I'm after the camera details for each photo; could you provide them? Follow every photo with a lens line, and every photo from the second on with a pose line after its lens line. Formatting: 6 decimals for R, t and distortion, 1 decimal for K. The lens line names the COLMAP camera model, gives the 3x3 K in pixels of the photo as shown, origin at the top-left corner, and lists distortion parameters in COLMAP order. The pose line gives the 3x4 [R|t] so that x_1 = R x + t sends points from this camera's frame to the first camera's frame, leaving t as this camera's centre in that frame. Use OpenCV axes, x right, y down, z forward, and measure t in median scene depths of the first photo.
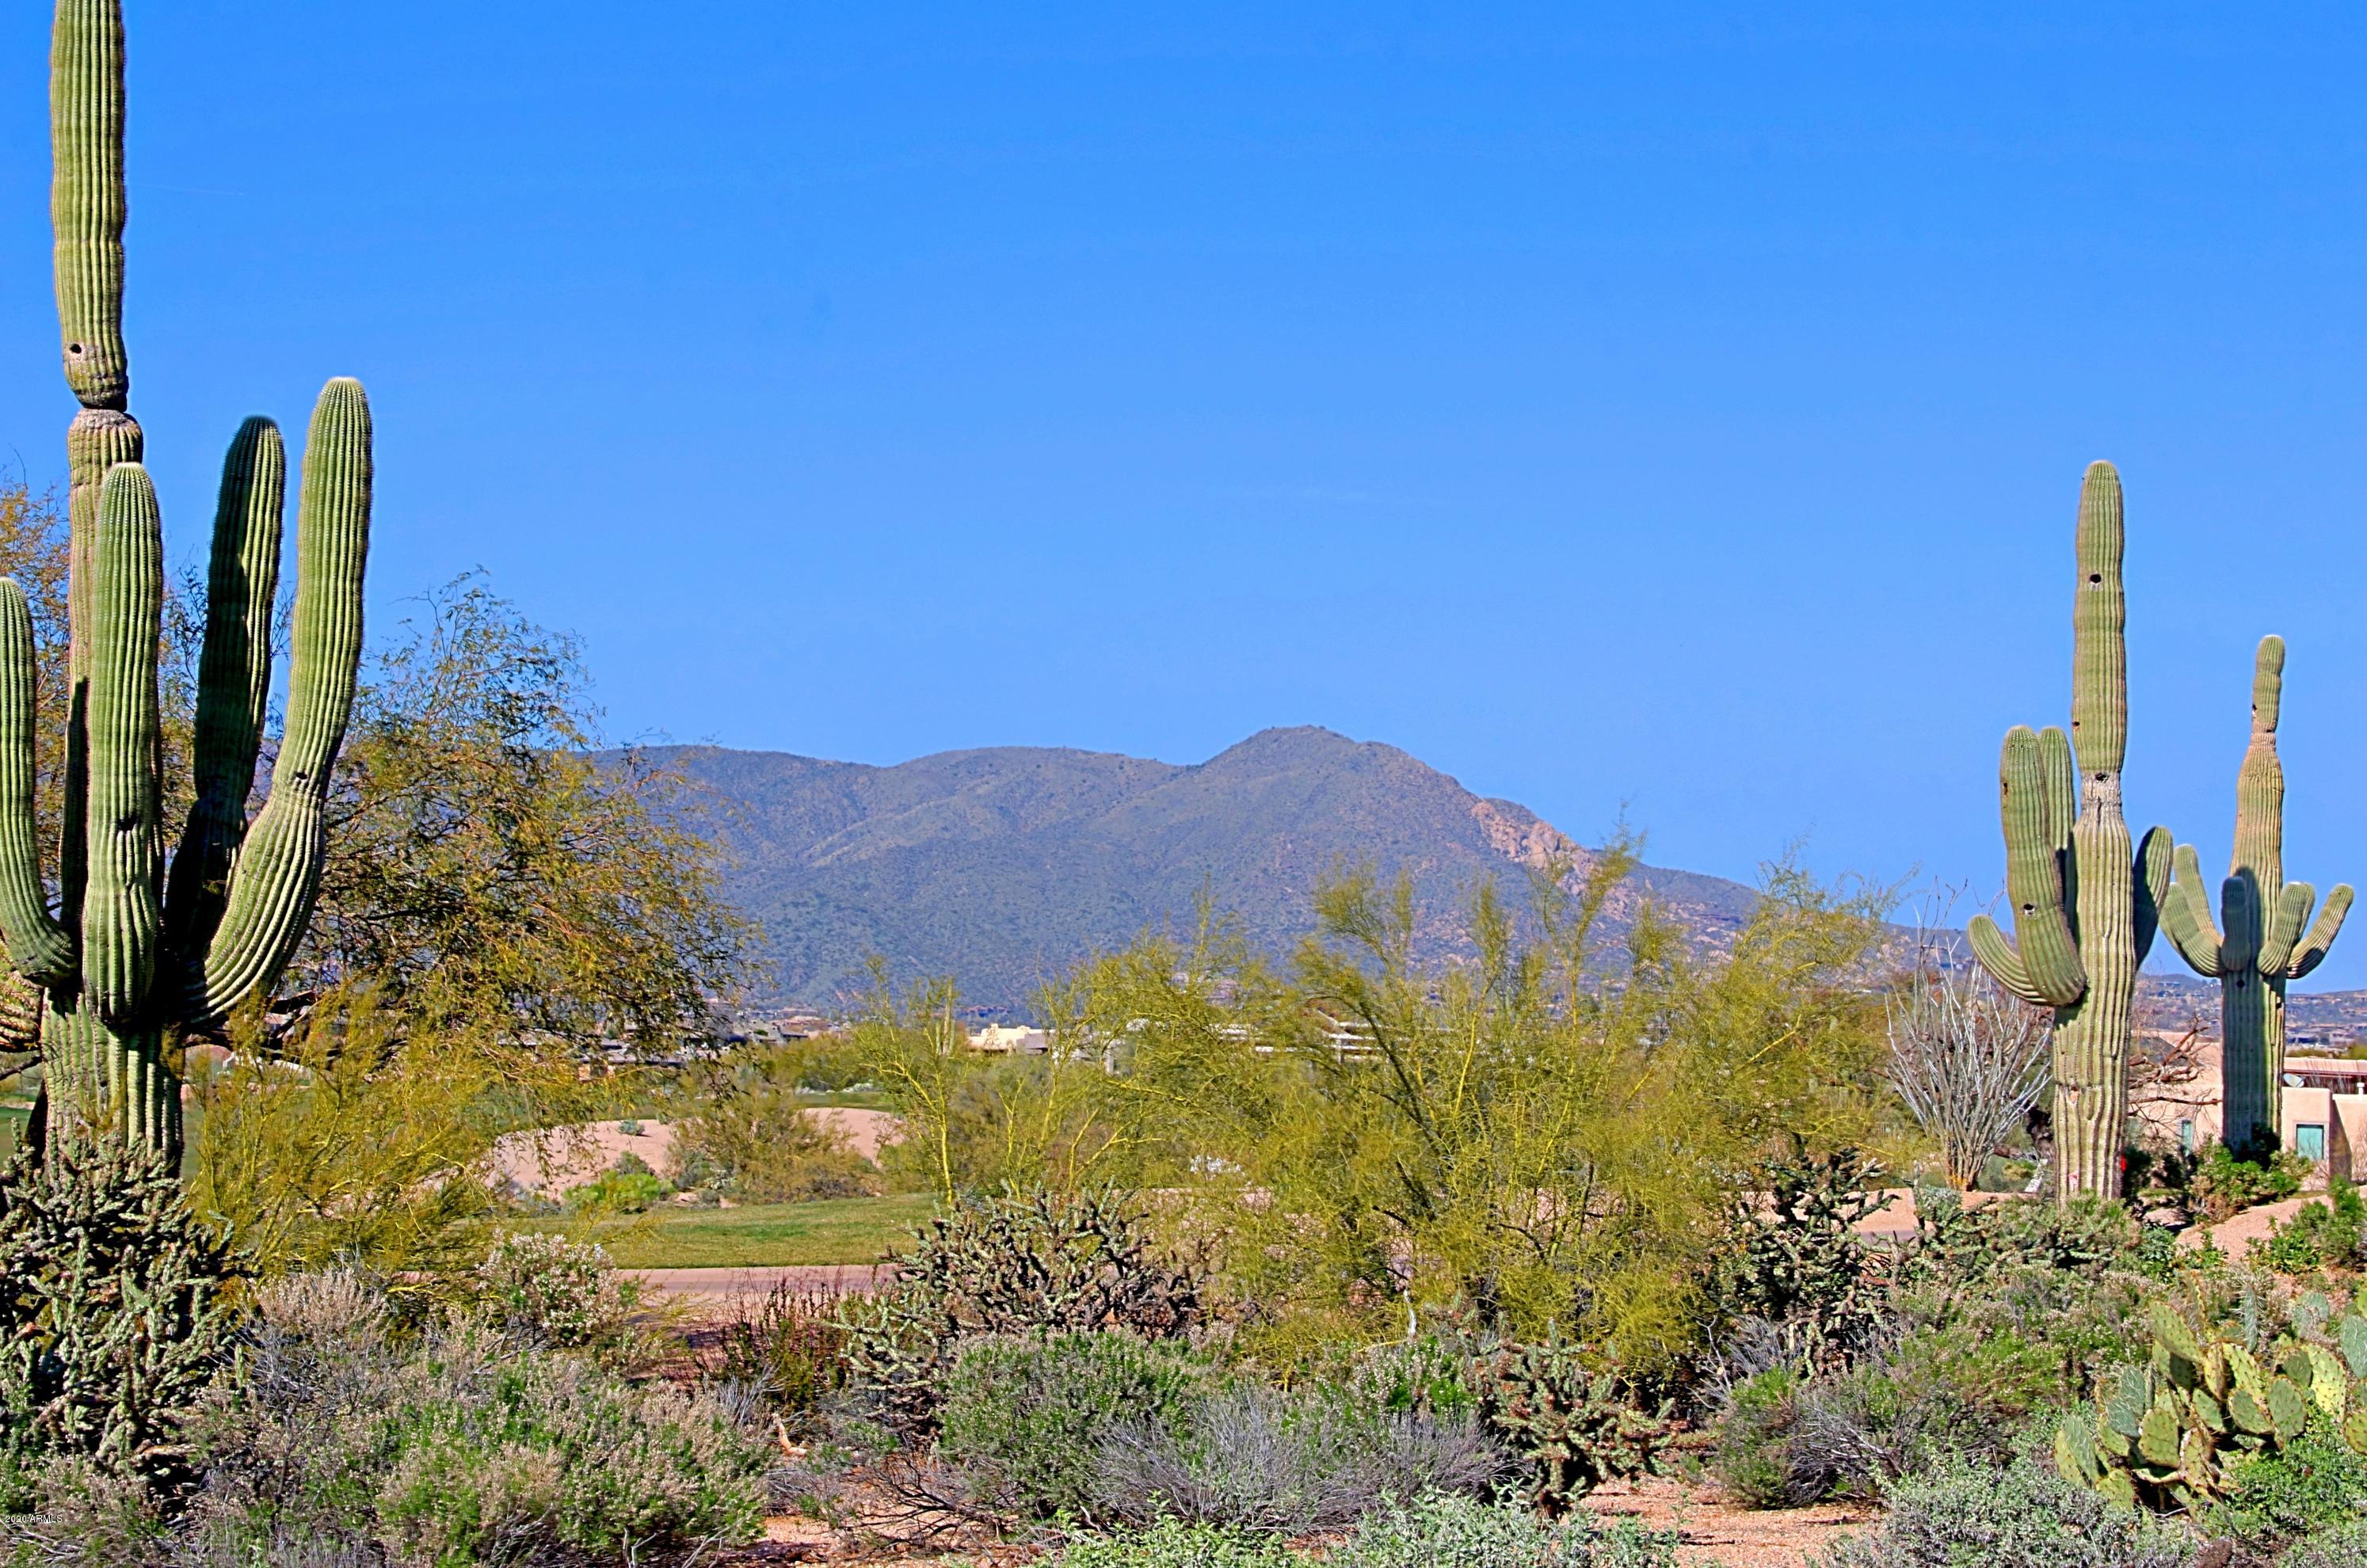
lens RADIAL K [[4927.1, 0, 1183.5], [0, 4927.1, 784.0], [0, 0, 1]] dist [0.206238, 0.142890]
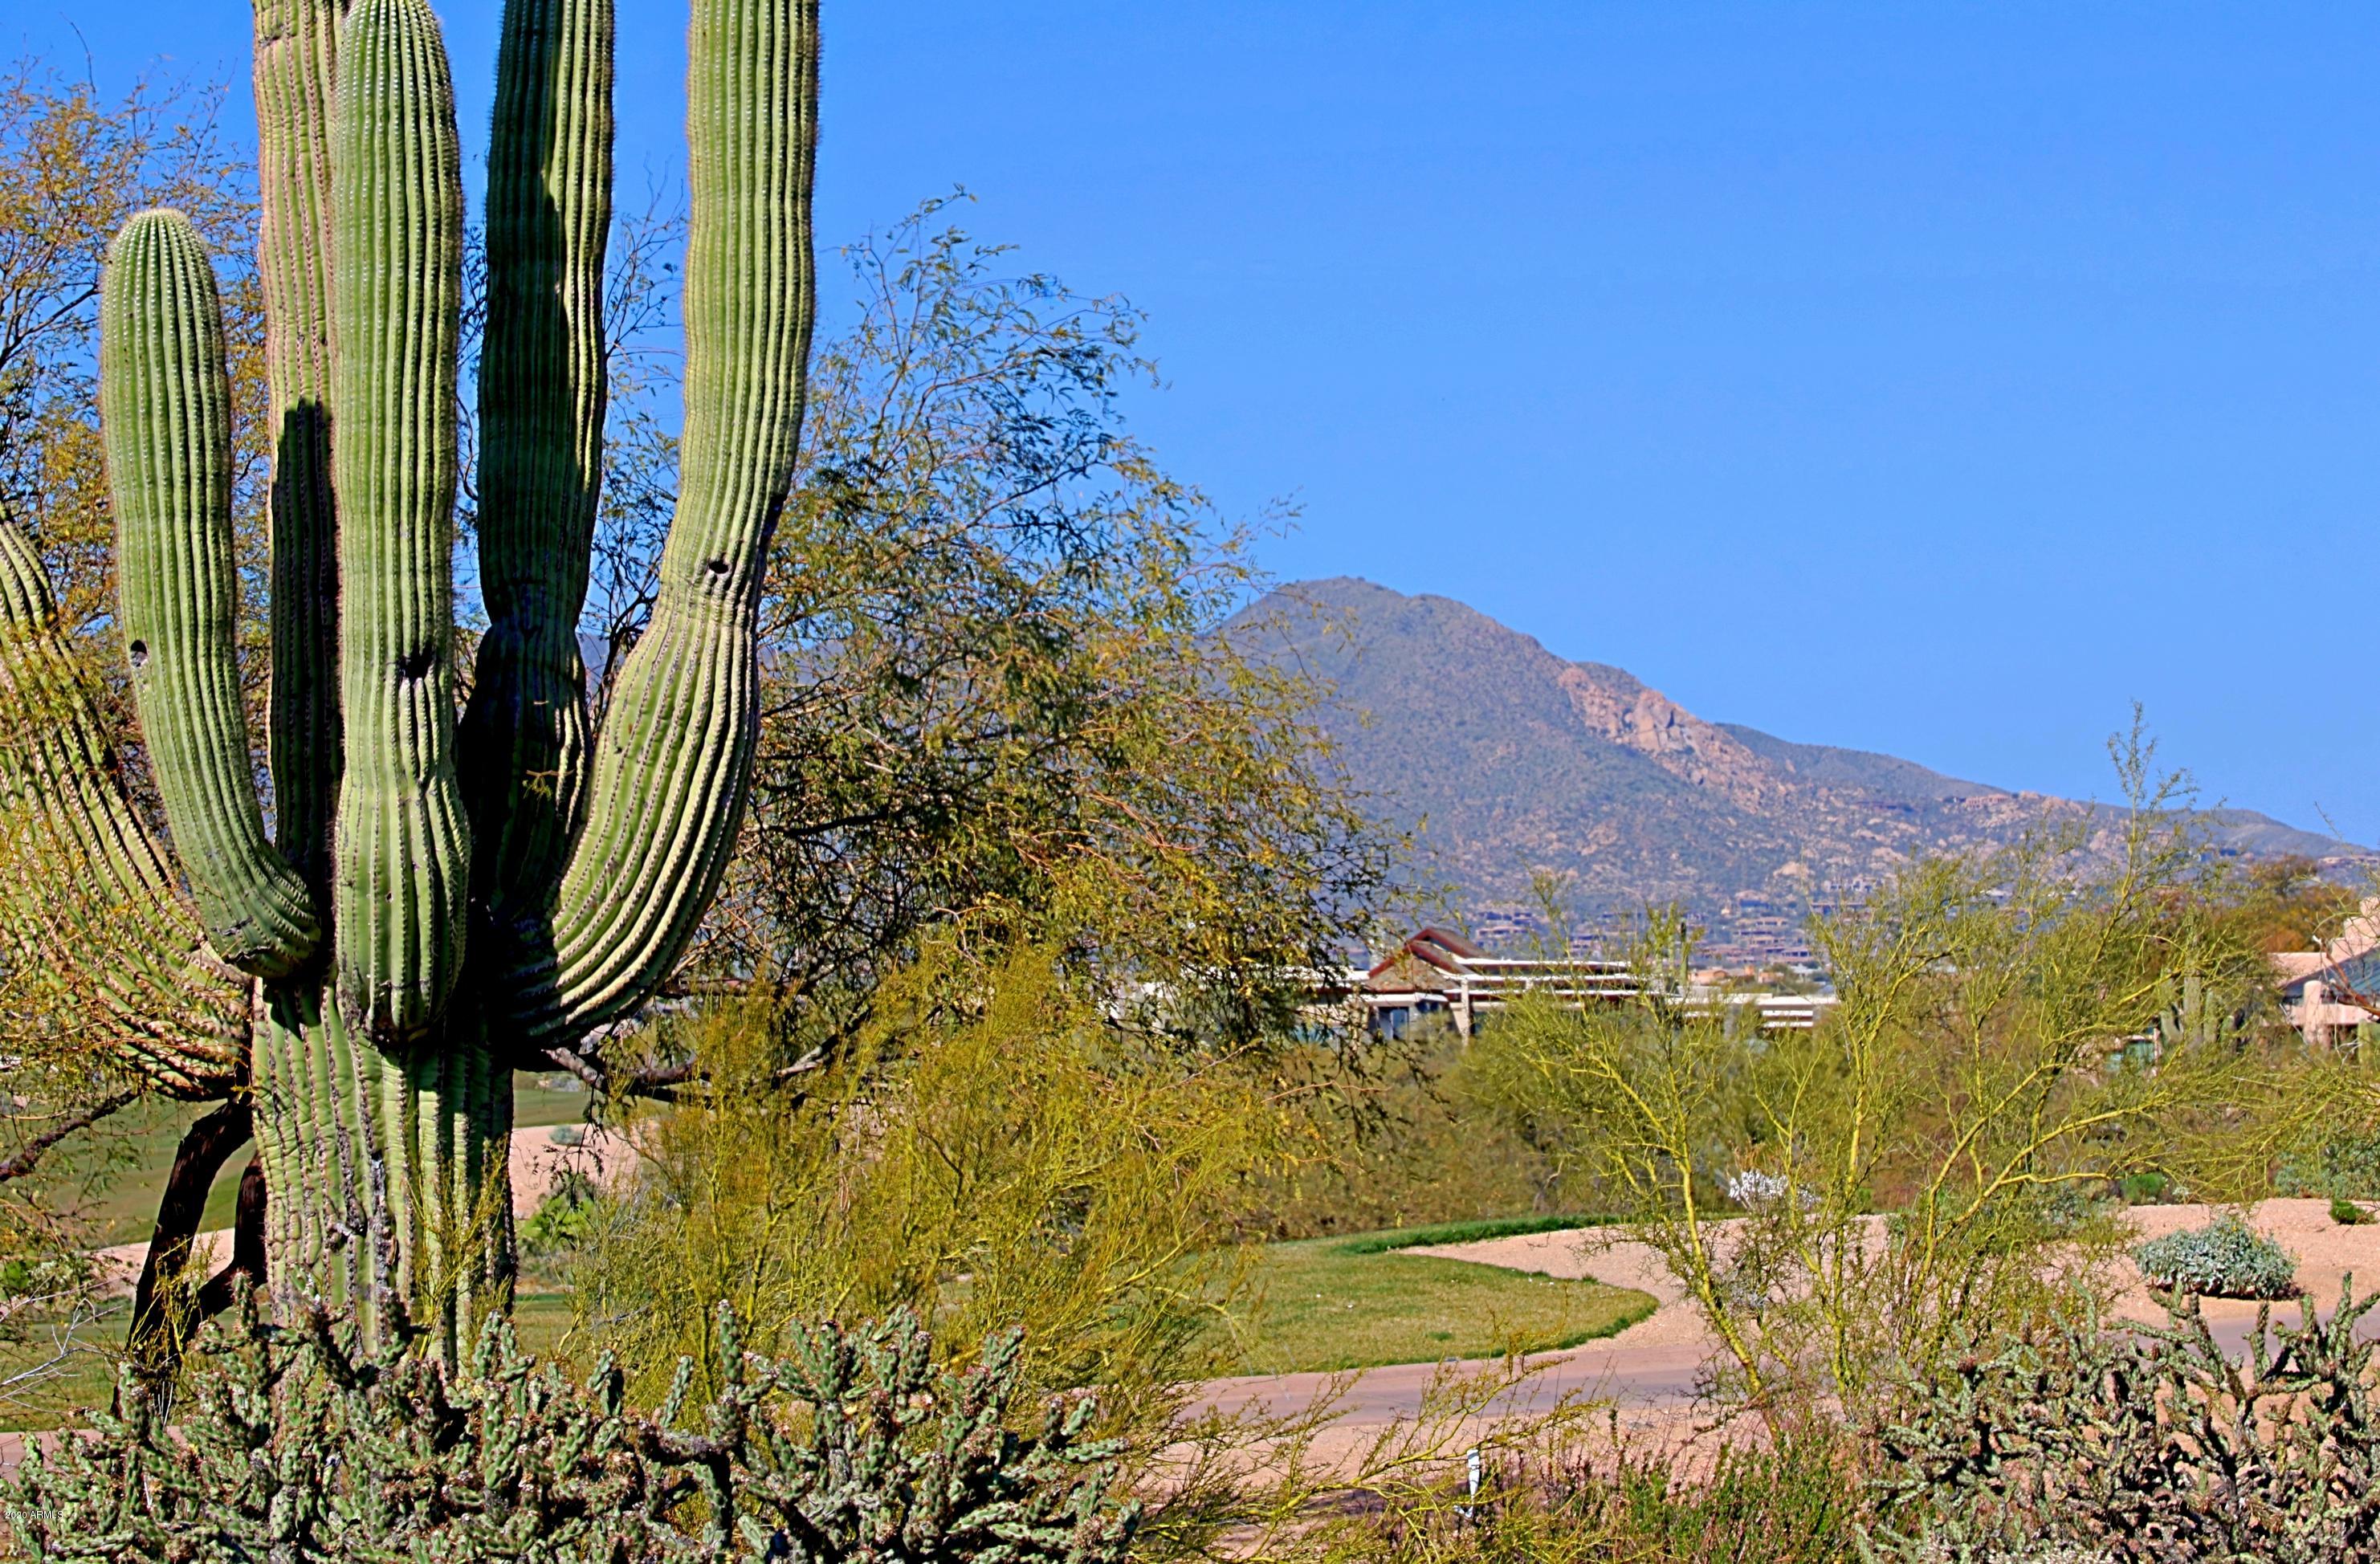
lens RADIAL K [[6297.4, 0, 1190.0], [0, 6297.4, 782.0], [0, 0, 1]] dist [0.212452, 0.250370]
pose [[0.999314, -0.036597, 0.005756, -0.131054], [0.036480, 0.999149, 0.019253, 0.010232], [-0.006456, -0.019030, 0.999798, 0.318438]]
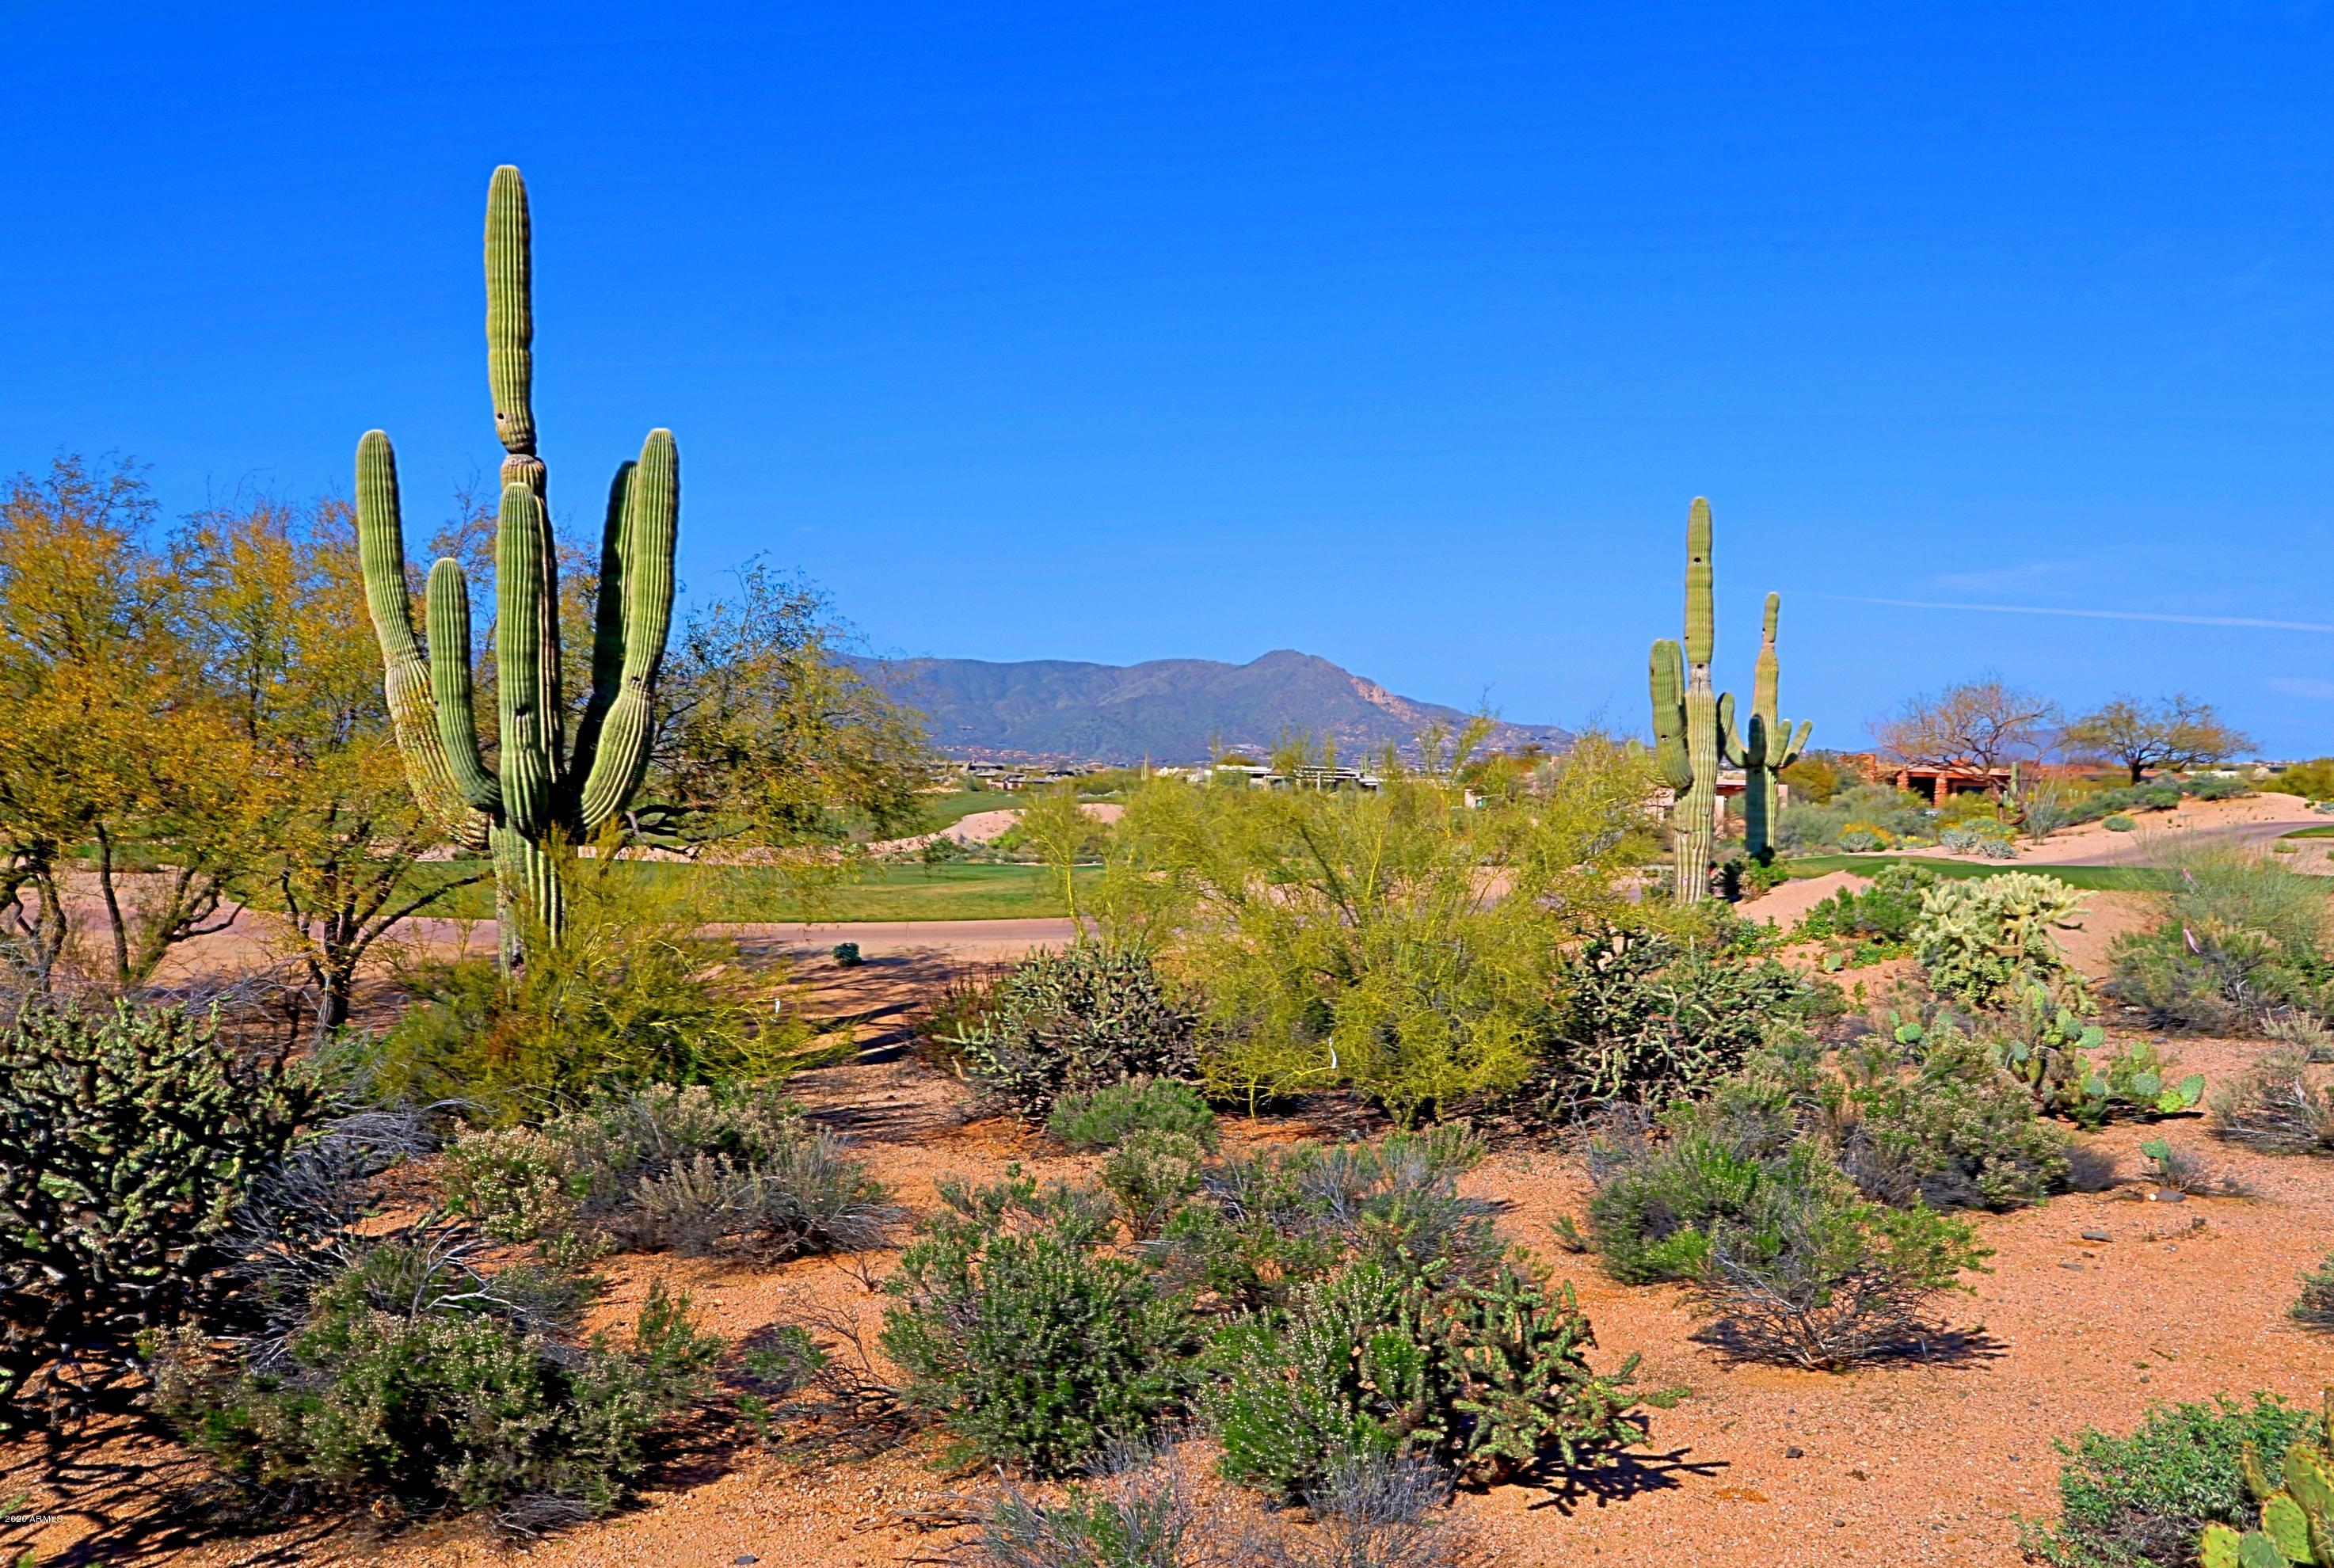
lens RADIAL K [[1853.1, 0, 1167.0], [0, 1853.1, 784.0], [0, 0, 1]] dist [-0.052849, -0.000393]
pose [[0.999129, -0.009315, -0.040682, 0.016528], [0.011741, 0.998142, 0.059789, -0.001405], [0.040049, -0.060214, 0.997382, 0.410687]]
